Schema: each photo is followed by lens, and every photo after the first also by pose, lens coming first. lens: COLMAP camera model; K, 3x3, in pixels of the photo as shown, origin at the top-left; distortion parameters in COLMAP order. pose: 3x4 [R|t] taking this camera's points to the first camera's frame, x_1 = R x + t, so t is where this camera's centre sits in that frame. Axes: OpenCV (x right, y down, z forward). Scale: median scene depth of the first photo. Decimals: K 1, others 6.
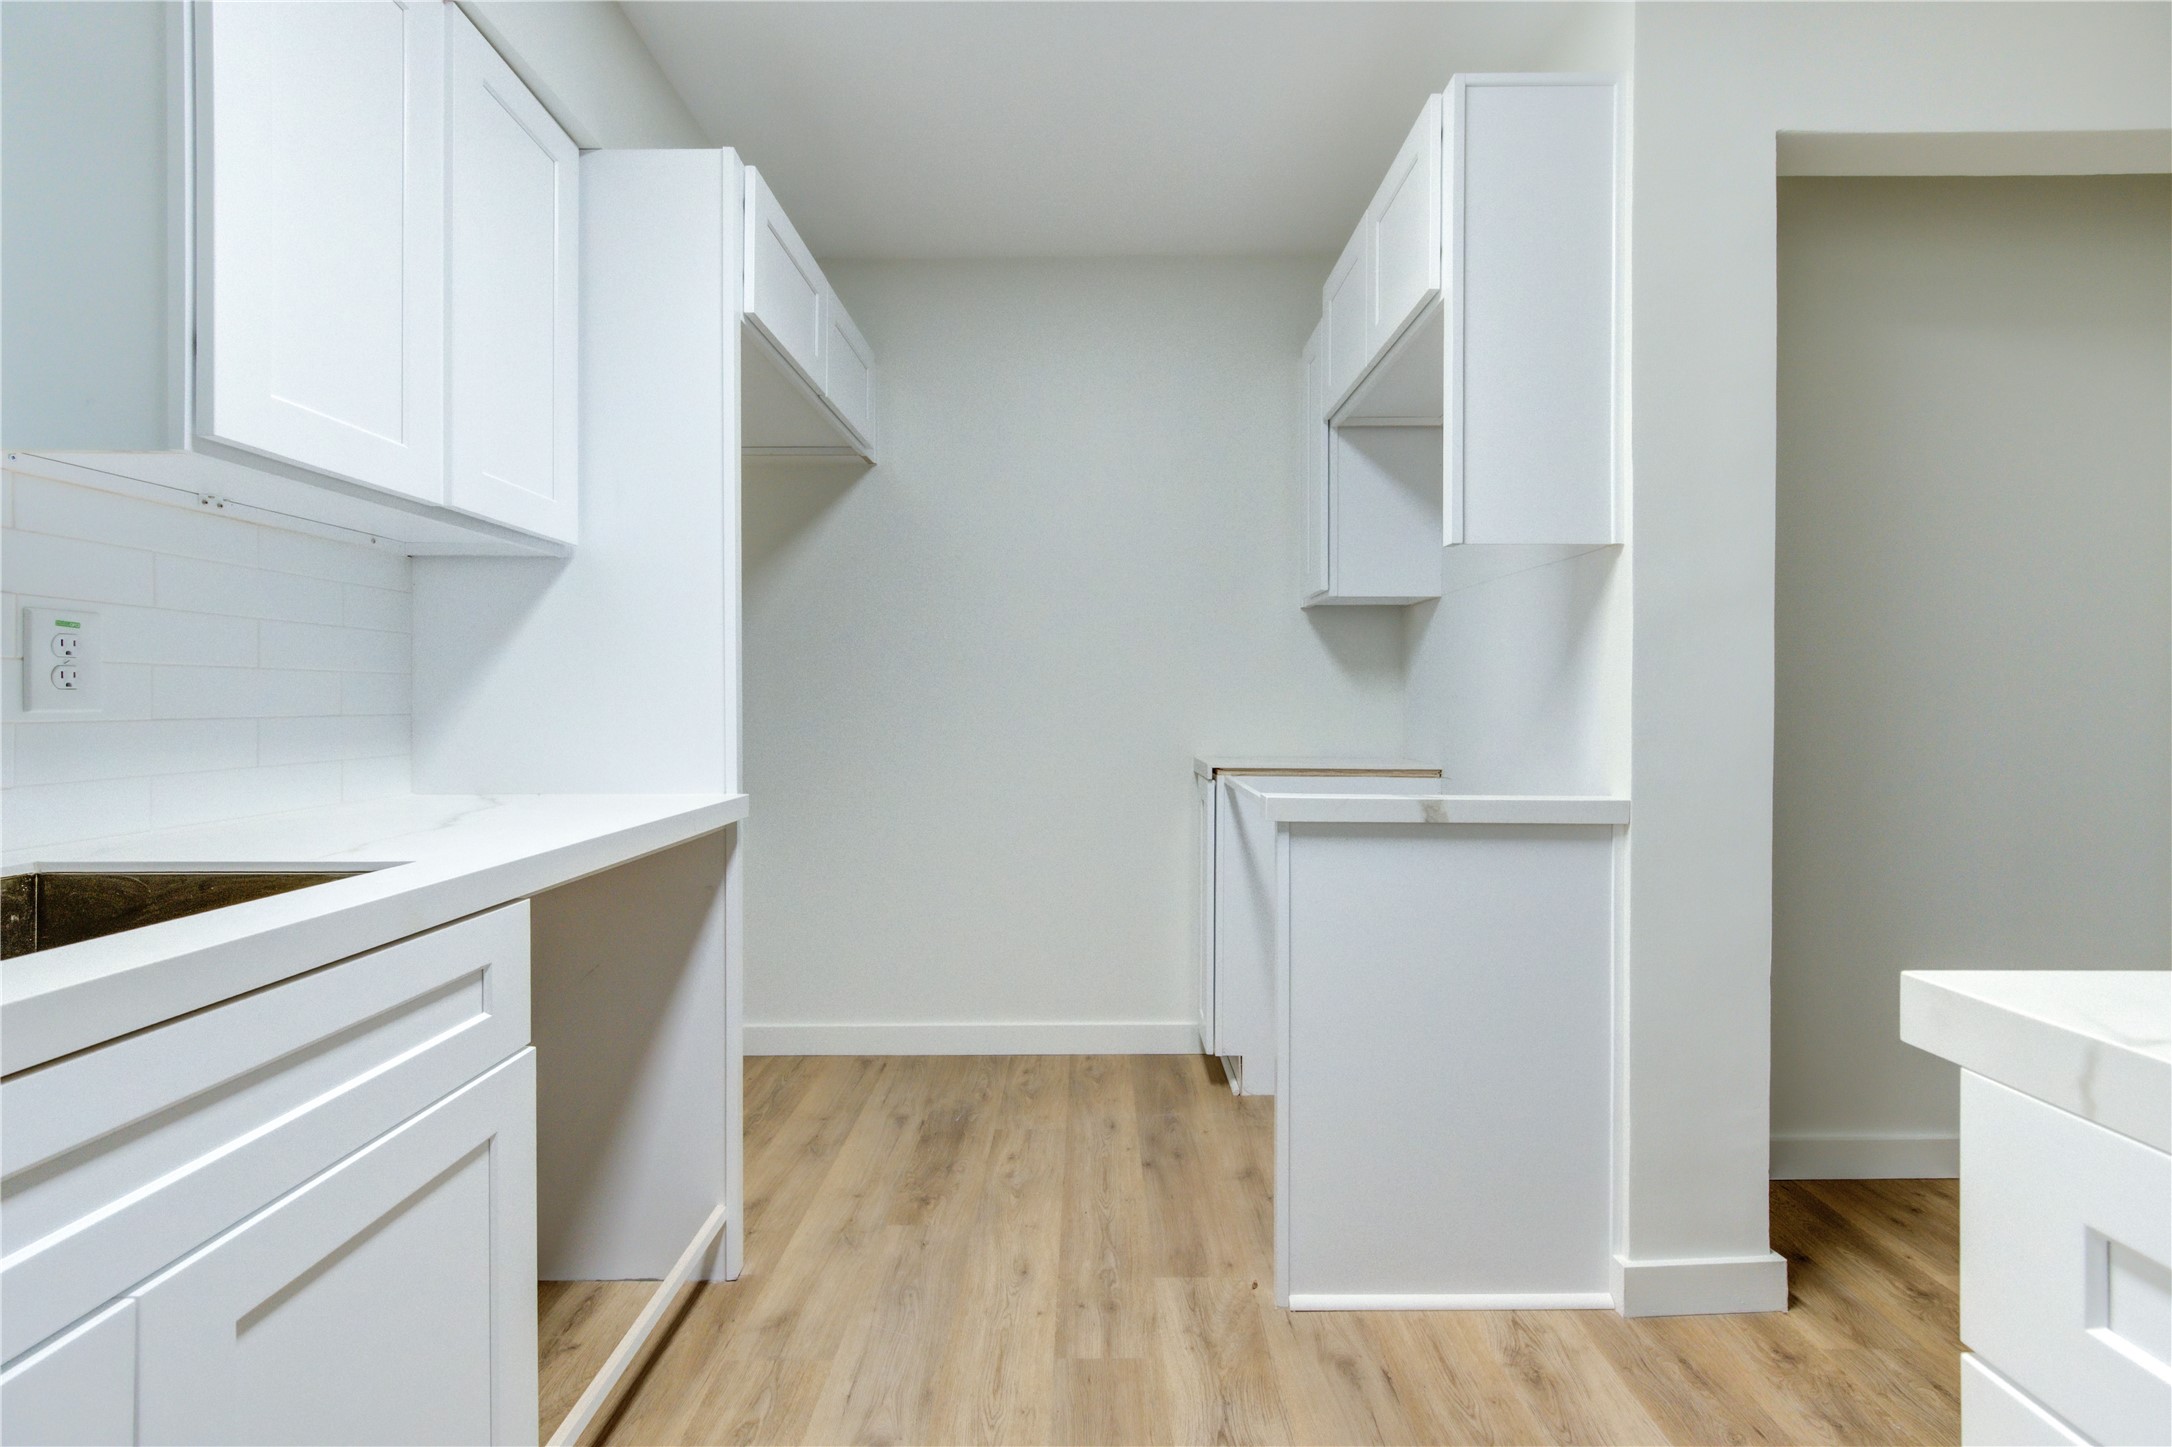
lens RADIAL K [[863.7, 0, 1091.9], [0, 863.7, 700.5], [0, 0, 1]] dist [0.000015, -0.000010]
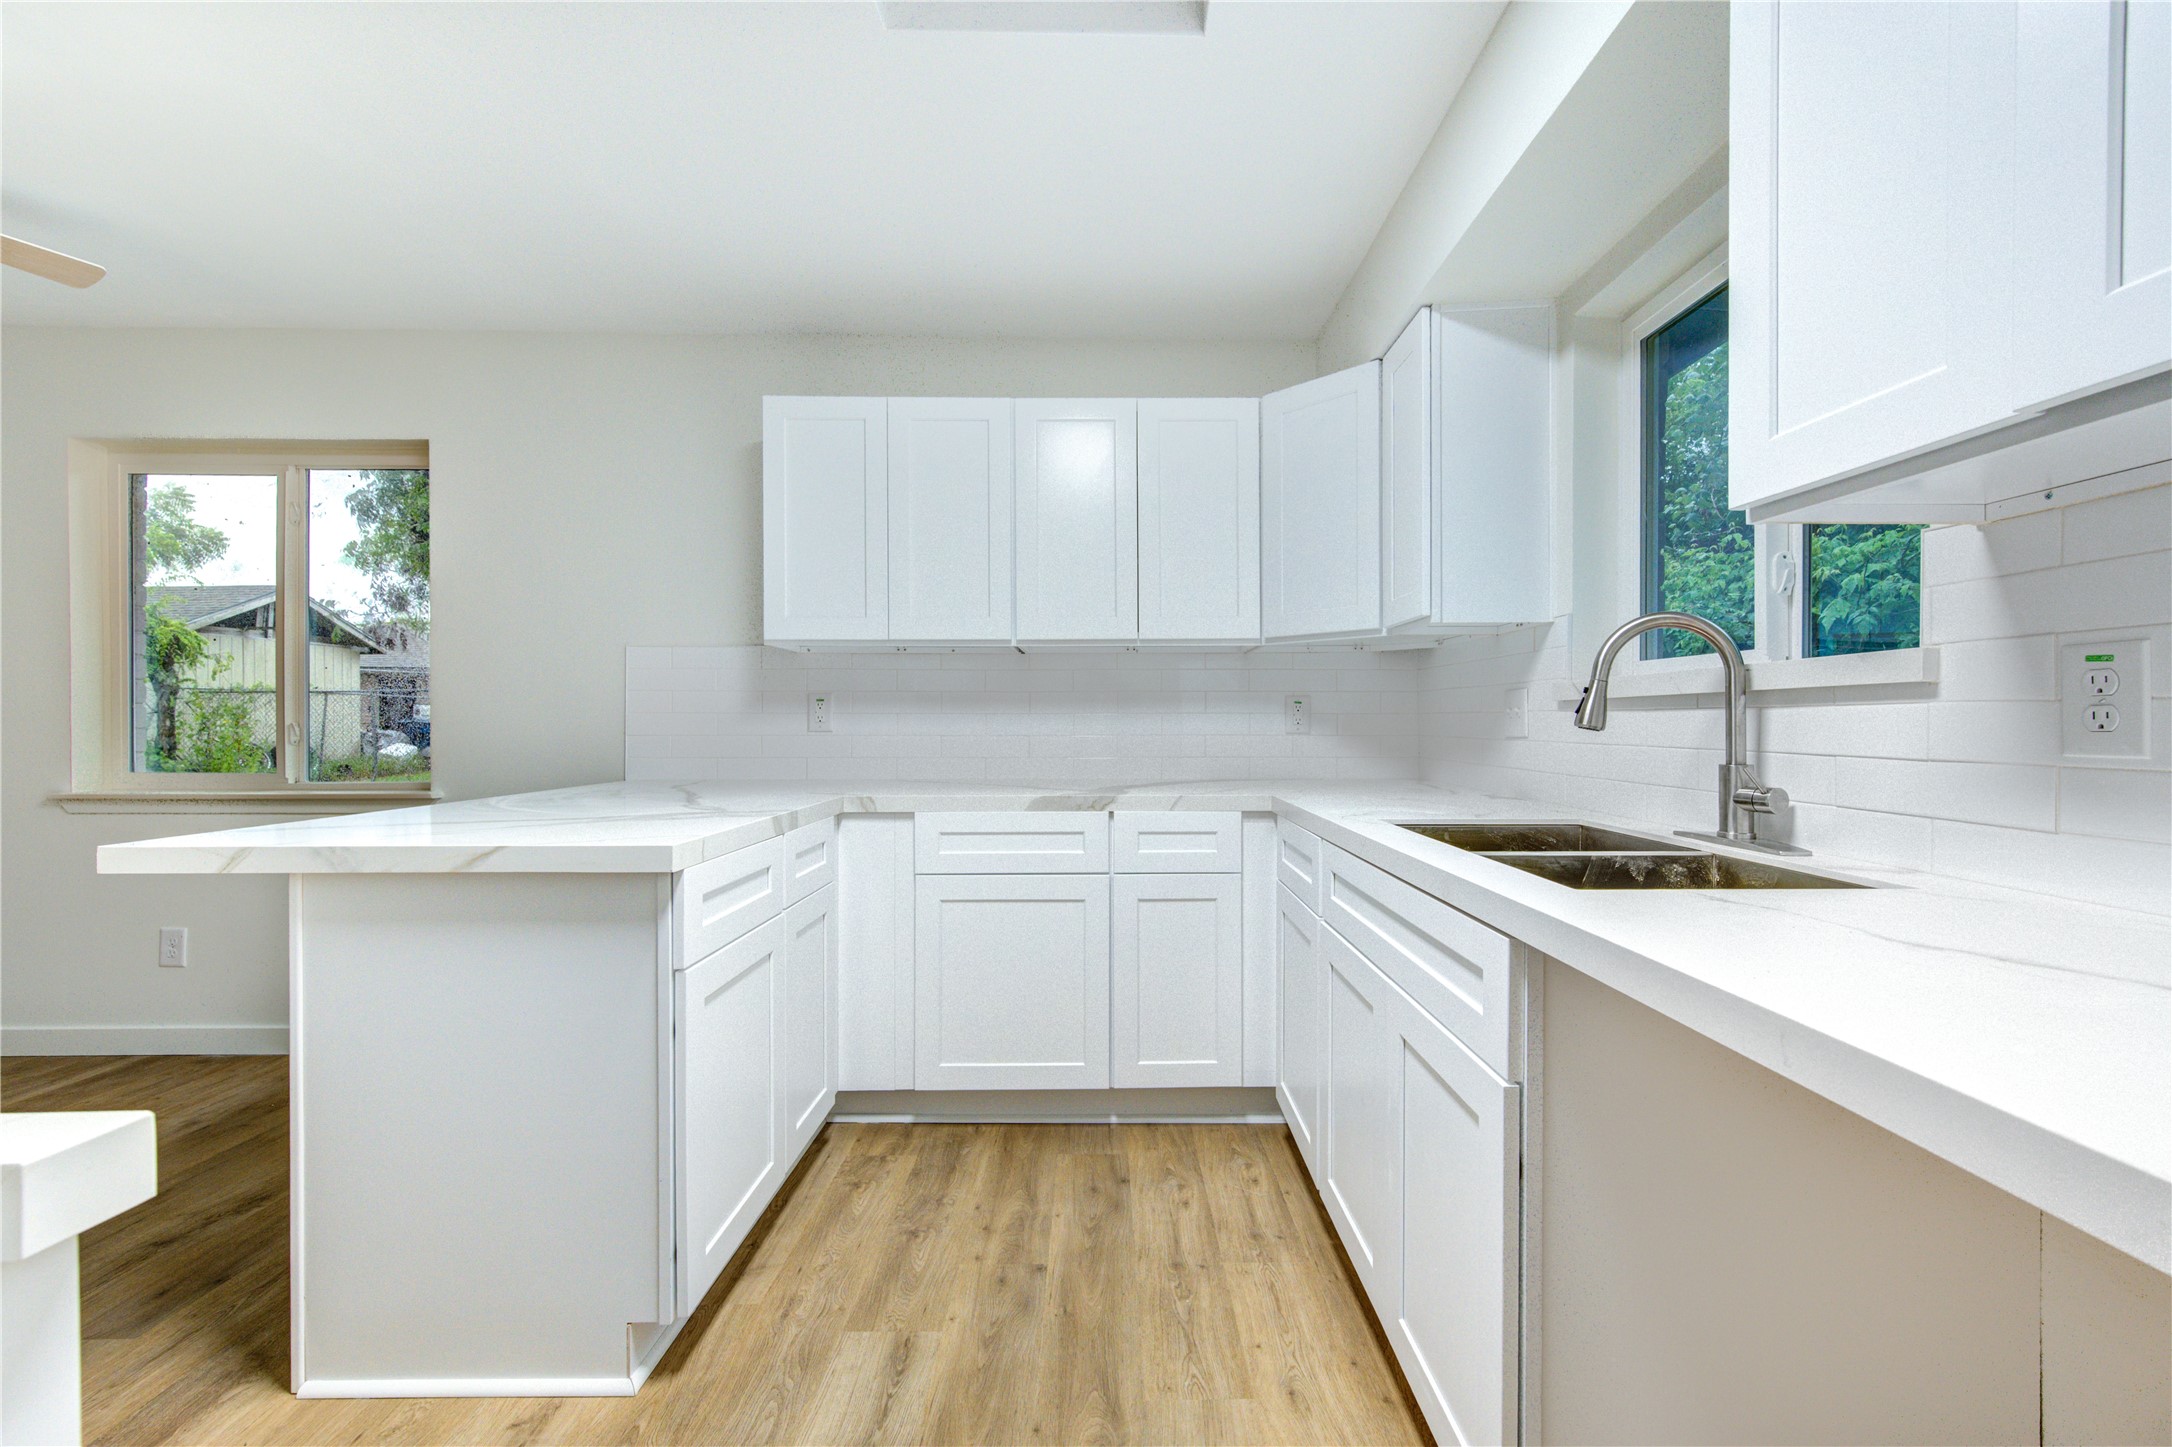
lens RADIAL K [[871.2, 0, 1117.6], [0, 871.2, 726.9], [0, 0, 1]] dist [-0.000625, -0.000427]
pose [[-0.999792, 0.000245, -0.020373, -0.102331], [0.000108, 0.999977, 0.006735, -0.015586], [0.020374, 0.006731, -0.999770, 1.212233]]
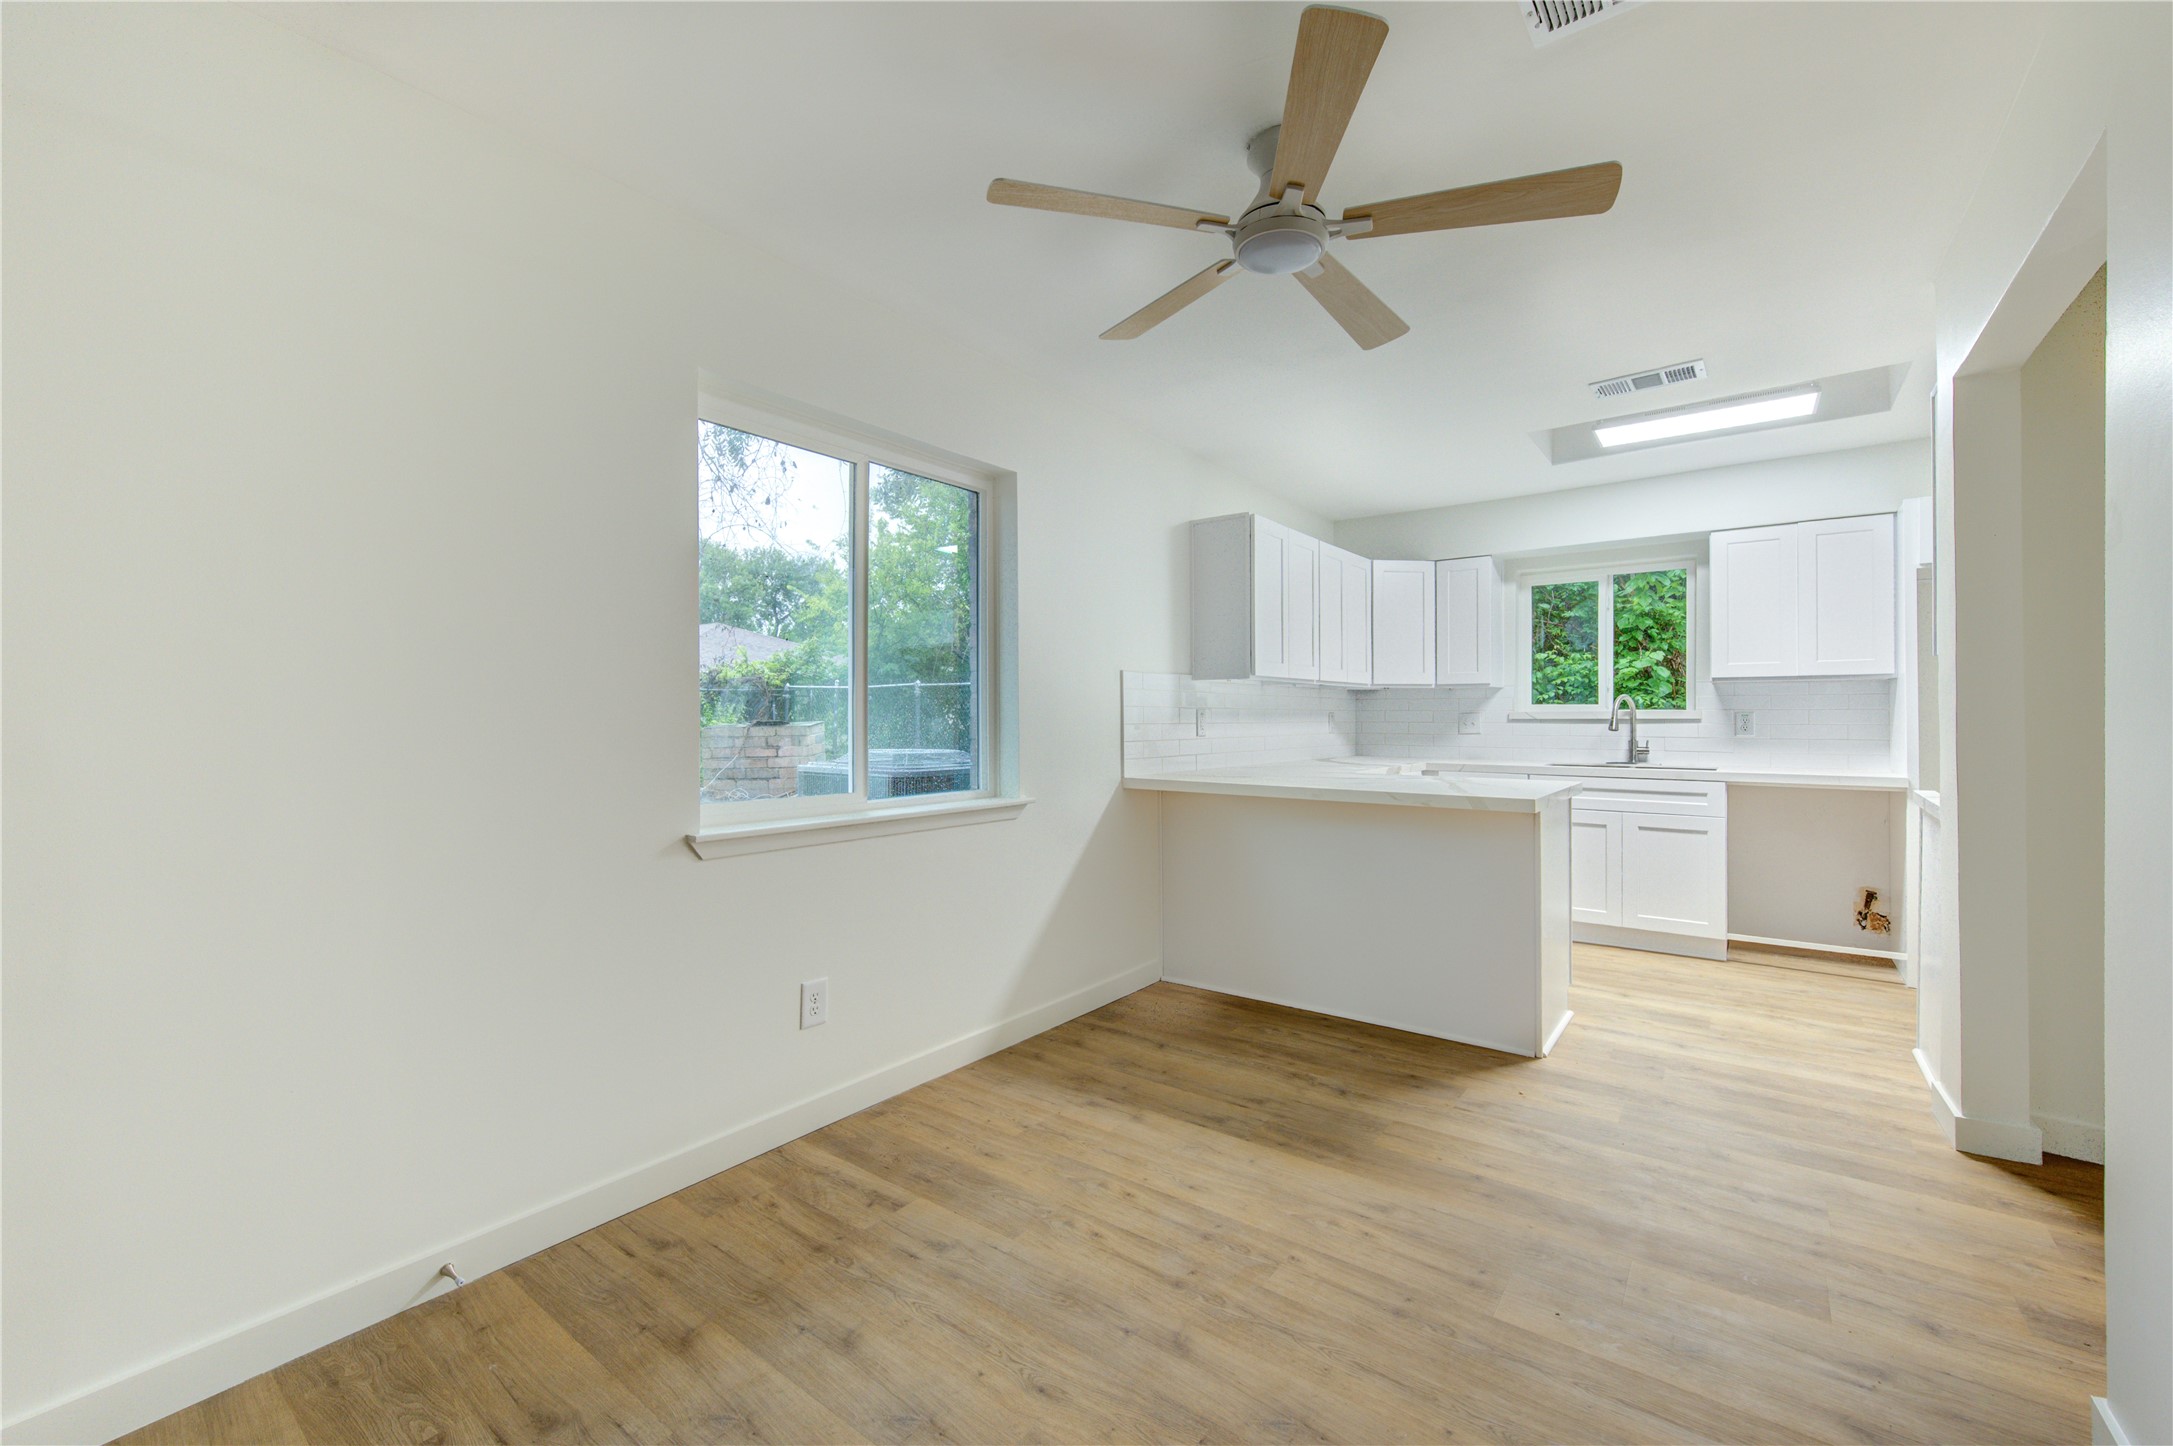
lens RADIAL K [[865.8, 0, 1074.3], [0, 865.8, 721.2], [0, 0, 1]] dist [-0.000615, -0.000358]
pose [[-0.618299, 0.002122, -0.785940, 2.738589], [0.001753, 0.999998, 0.001321, -0.043324], [0.785941, -0.000560, -0.618301, 0.673065]]
